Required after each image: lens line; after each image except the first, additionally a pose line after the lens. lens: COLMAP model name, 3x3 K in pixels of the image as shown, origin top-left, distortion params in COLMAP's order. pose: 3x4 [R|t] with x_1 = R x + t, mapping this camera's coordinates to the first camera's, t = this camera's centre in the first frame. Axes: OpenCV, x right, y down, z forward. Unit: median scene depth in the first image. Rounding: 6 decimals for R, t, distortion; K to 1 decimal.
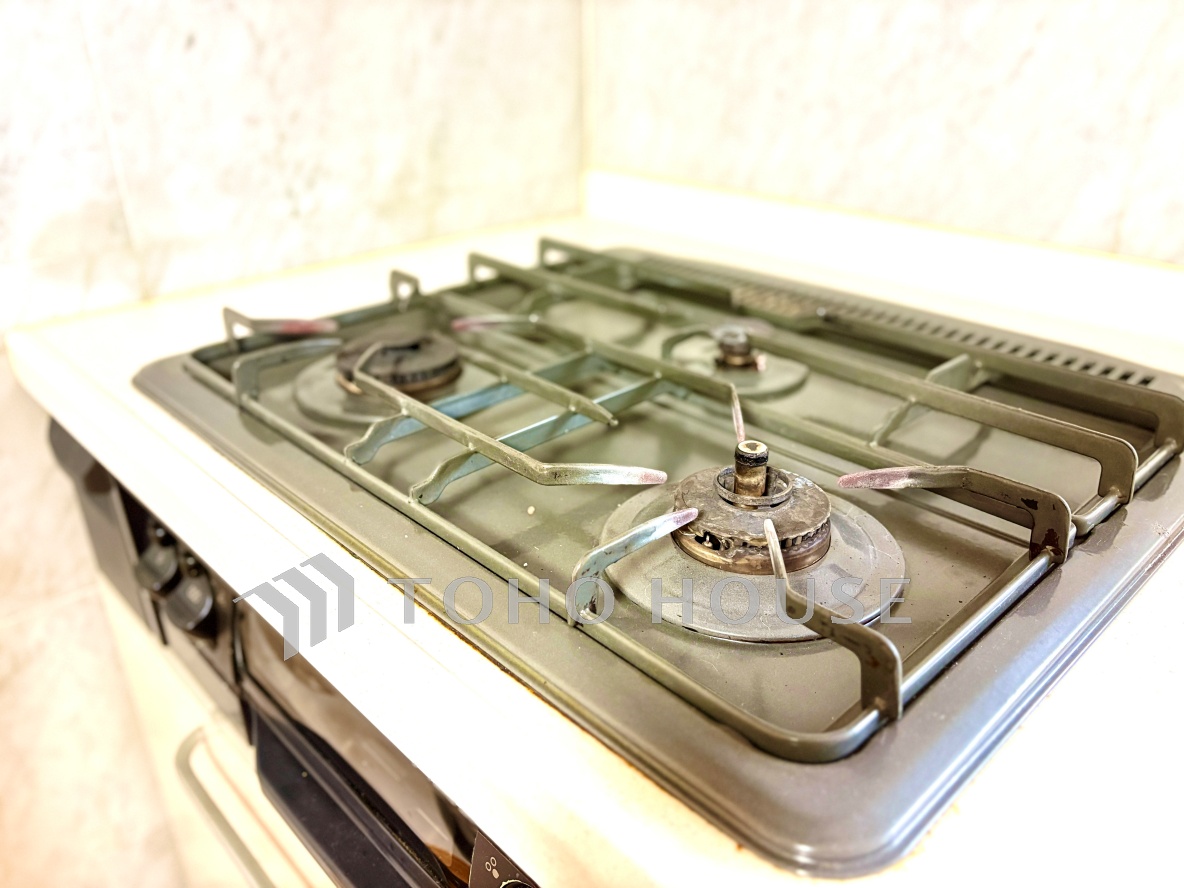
lens RADIAL K [[912.3, 0, 592.0], [0, 912.3, 444.0], [0, 0, 1]] dist [0.002195, 0.000023]
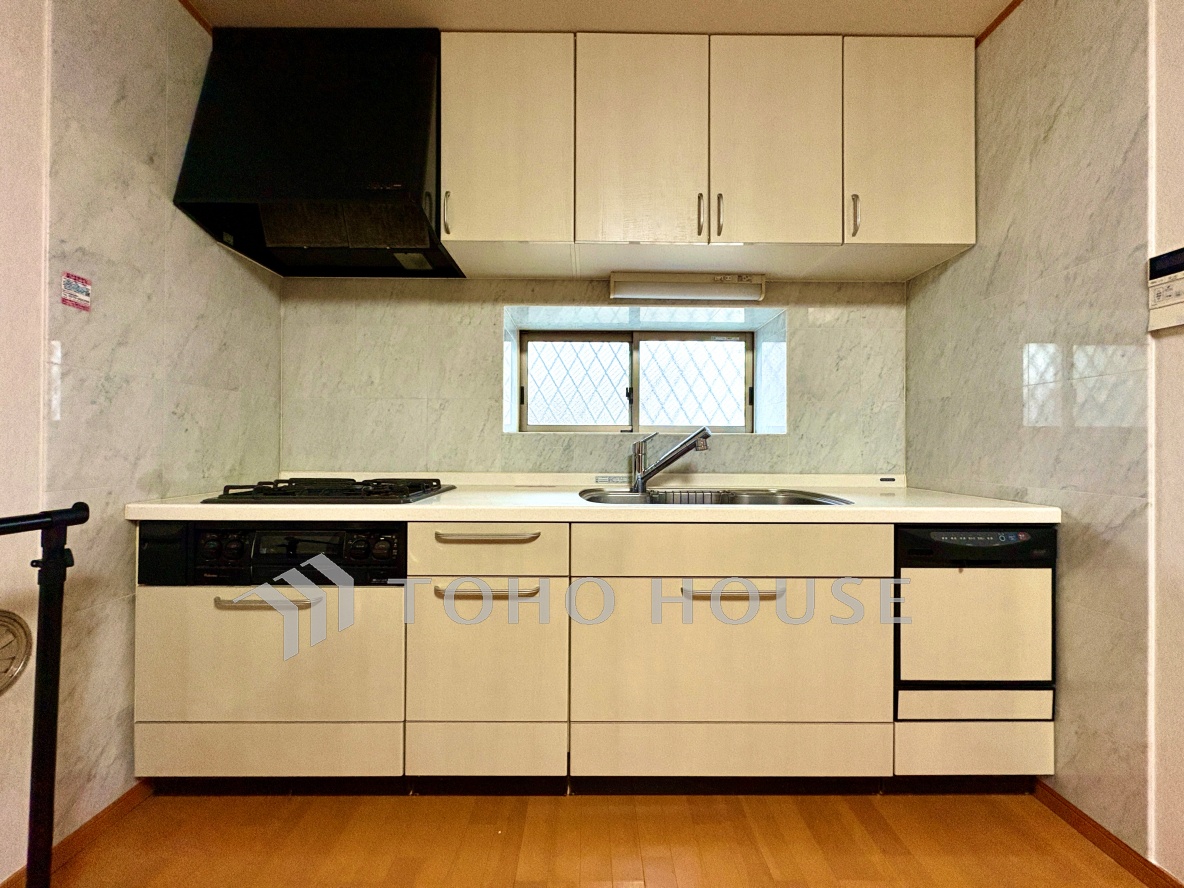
lens RADIAL K [[471.6, 0, 593.2], [0, 471.6, 442.7], [0, 0, 1]] dist [0.000981, -0.000063]
pose [[0.682142, 0.014934, 0.731067, -0.634800], [0.309805, 0.899719, -0.307451, 0.643778], [-0.662346, 0.436213, 0.609110, -1.134884]]
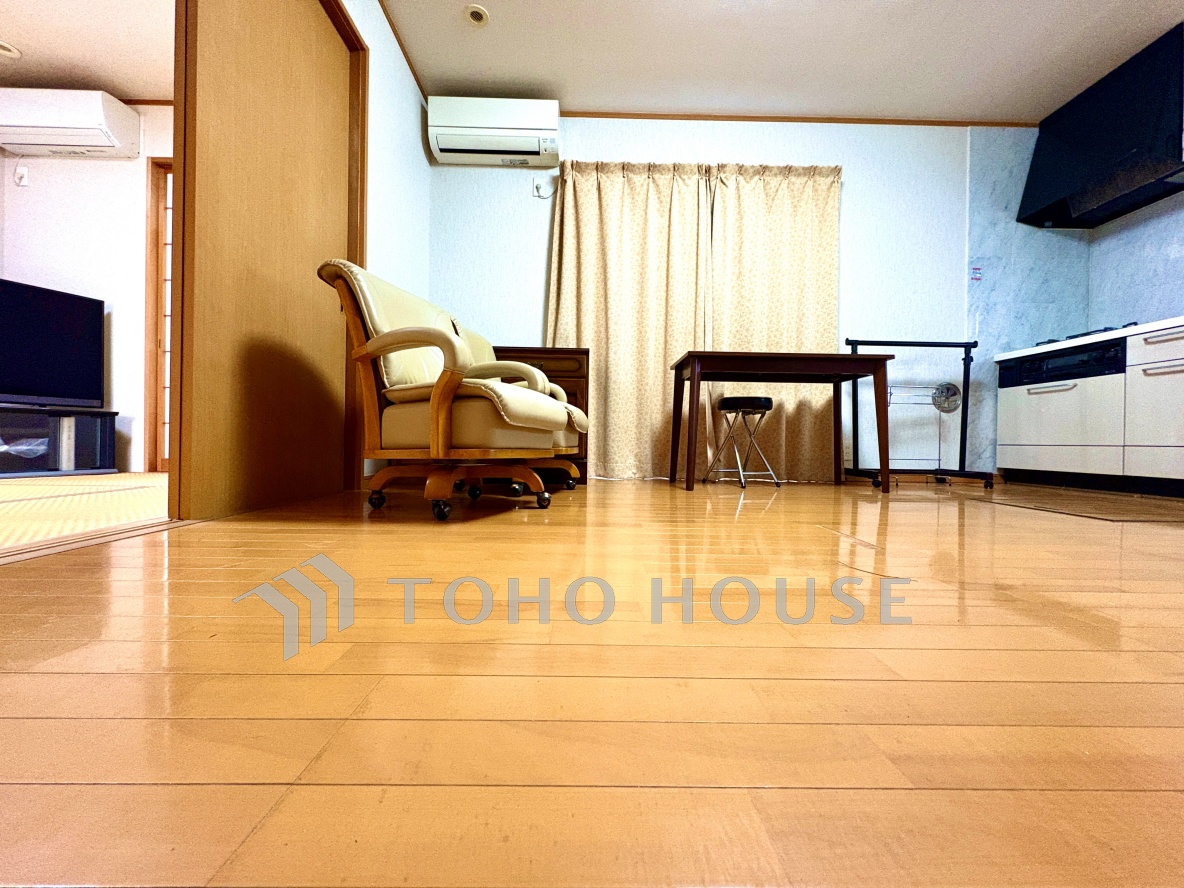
lens RADIAL K [[471.6, 0, 593.2], [0, 471.6, 442.7], [0, 0, 1]] dist [0.000981, -0.000063]
pose [[0.736543, 0.019314, -0.676115, -0.337017], [-0.312741, 0.896051, -0.315095, 2.729103], [0.599748, 0.443530, 0.666020, -3.254616]]
